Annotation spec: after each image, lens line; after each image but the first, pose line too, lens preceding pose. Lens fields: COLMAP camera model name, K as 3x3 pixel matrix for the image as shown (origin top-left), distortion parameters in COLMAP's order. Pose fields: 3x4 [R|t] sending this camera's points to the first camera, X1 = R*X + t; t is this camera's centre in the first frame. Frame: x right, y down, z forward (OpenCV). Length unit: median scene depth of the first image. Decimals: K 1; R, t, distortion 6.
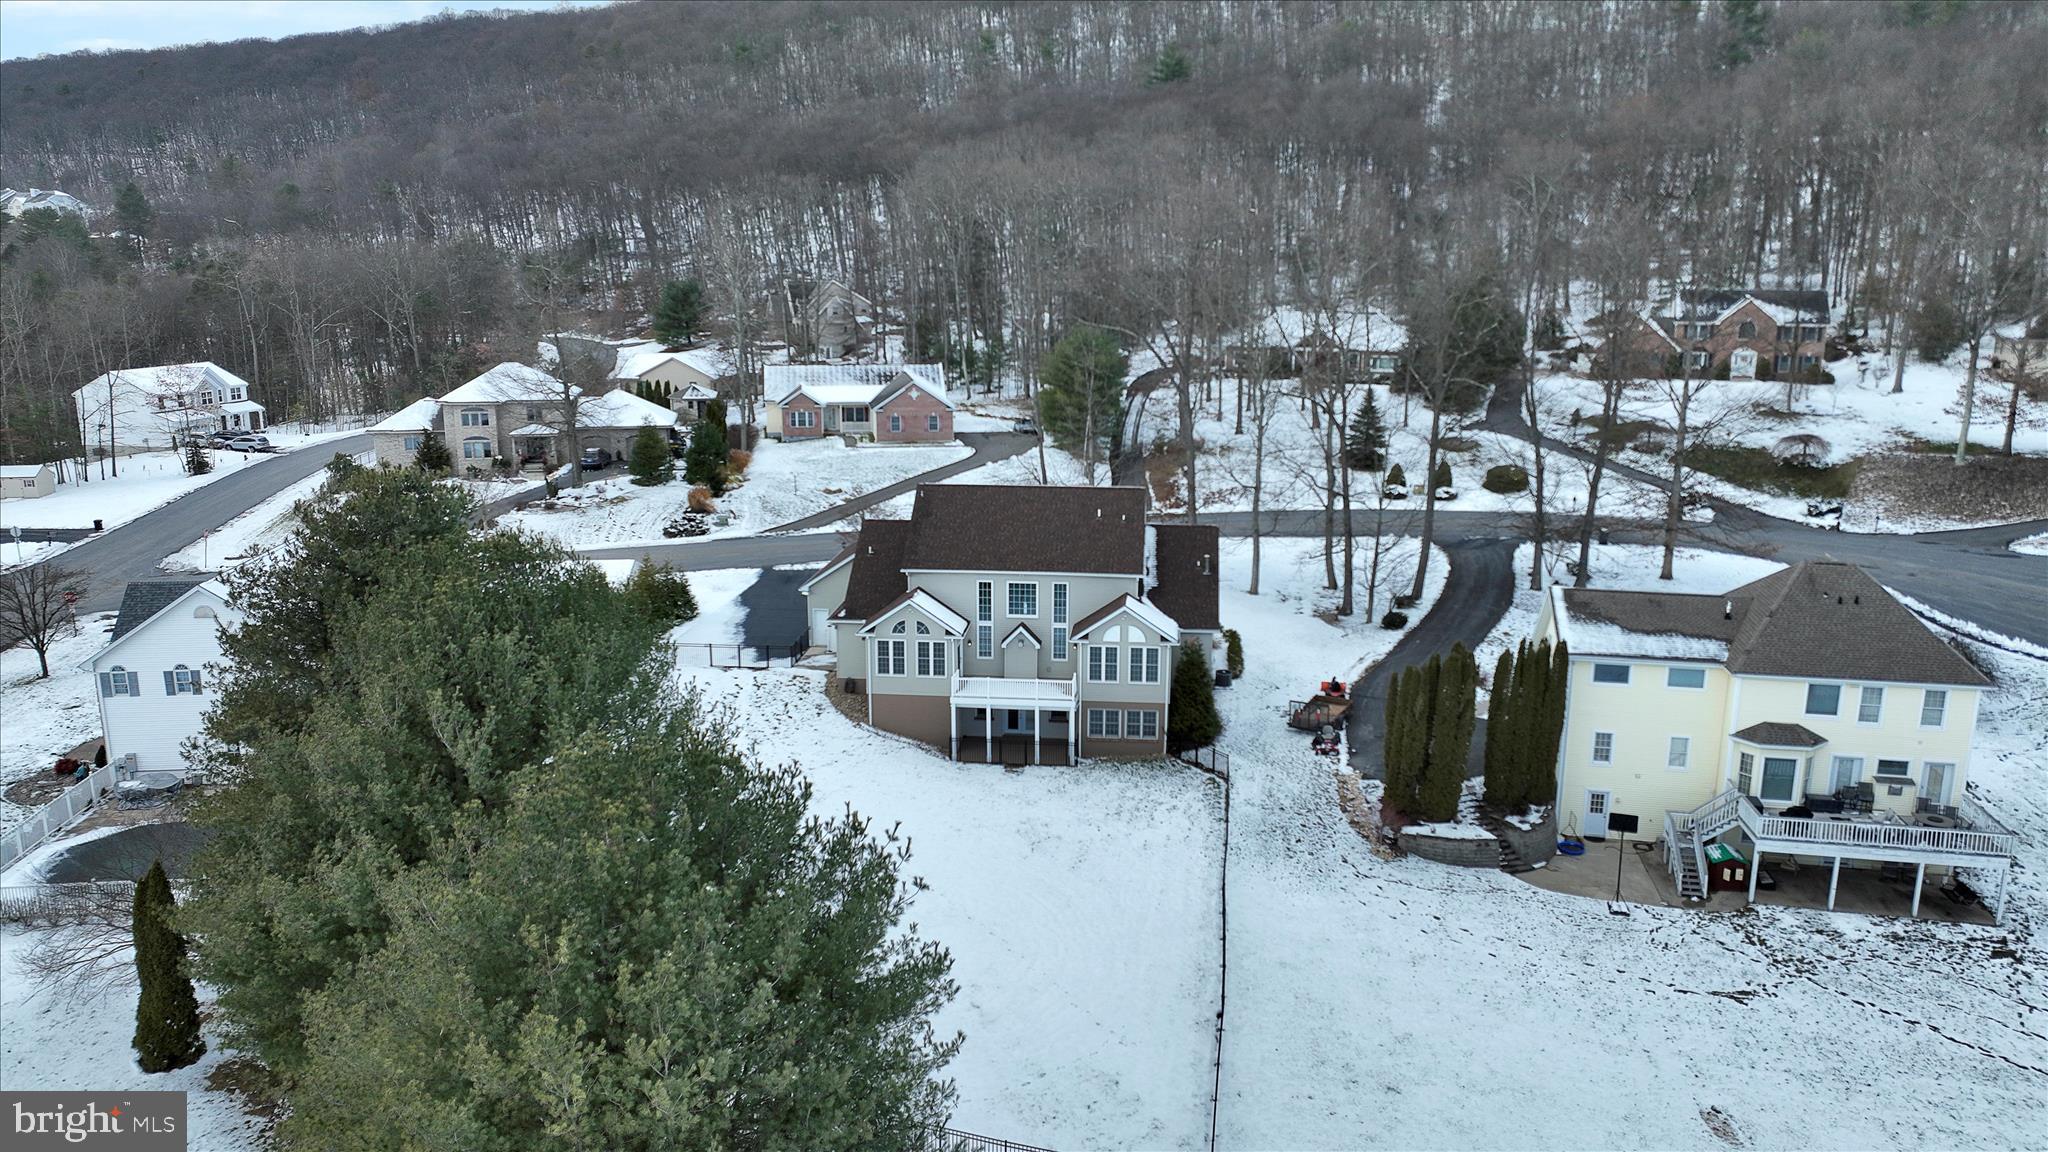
lens RADIAL K [[1474.8, 0, 1025.7], [0, 1474.8, 577.0], [0, 0, 1]] dist [0.007345, 0.003574]
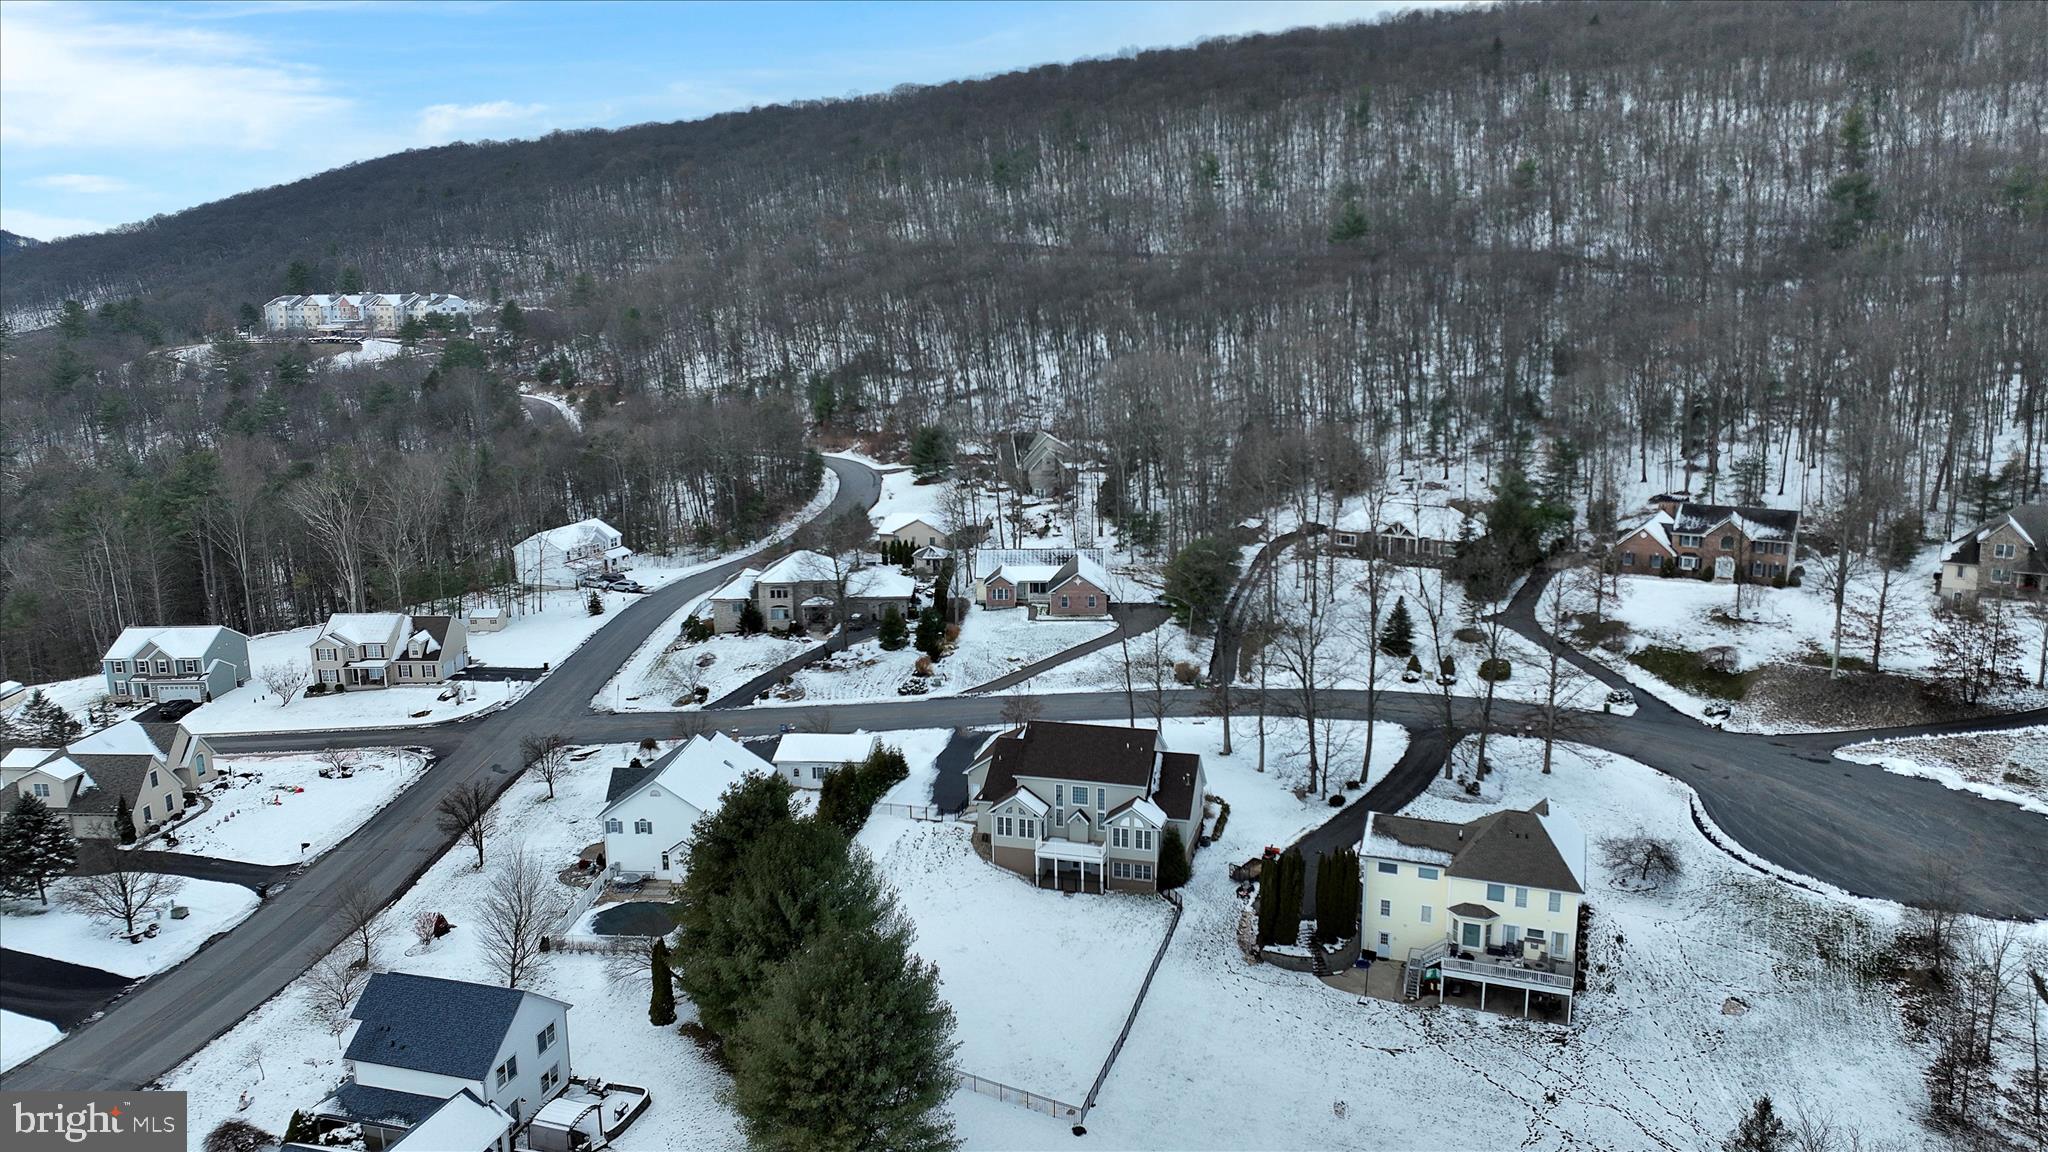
lens RADIAL K [[1474.8, 0, 1023.5], [0, 1474.8, 573.7], [0, 0, 1]] dist [0.007345, 0.003574]
pose [[0.983620, 0.025470, -0.178443, 0.223656], [-0.026670, 0.999635, -0.004328, -0.225403], [0.178268, 0.009016, 0.983941, -0.701935]]
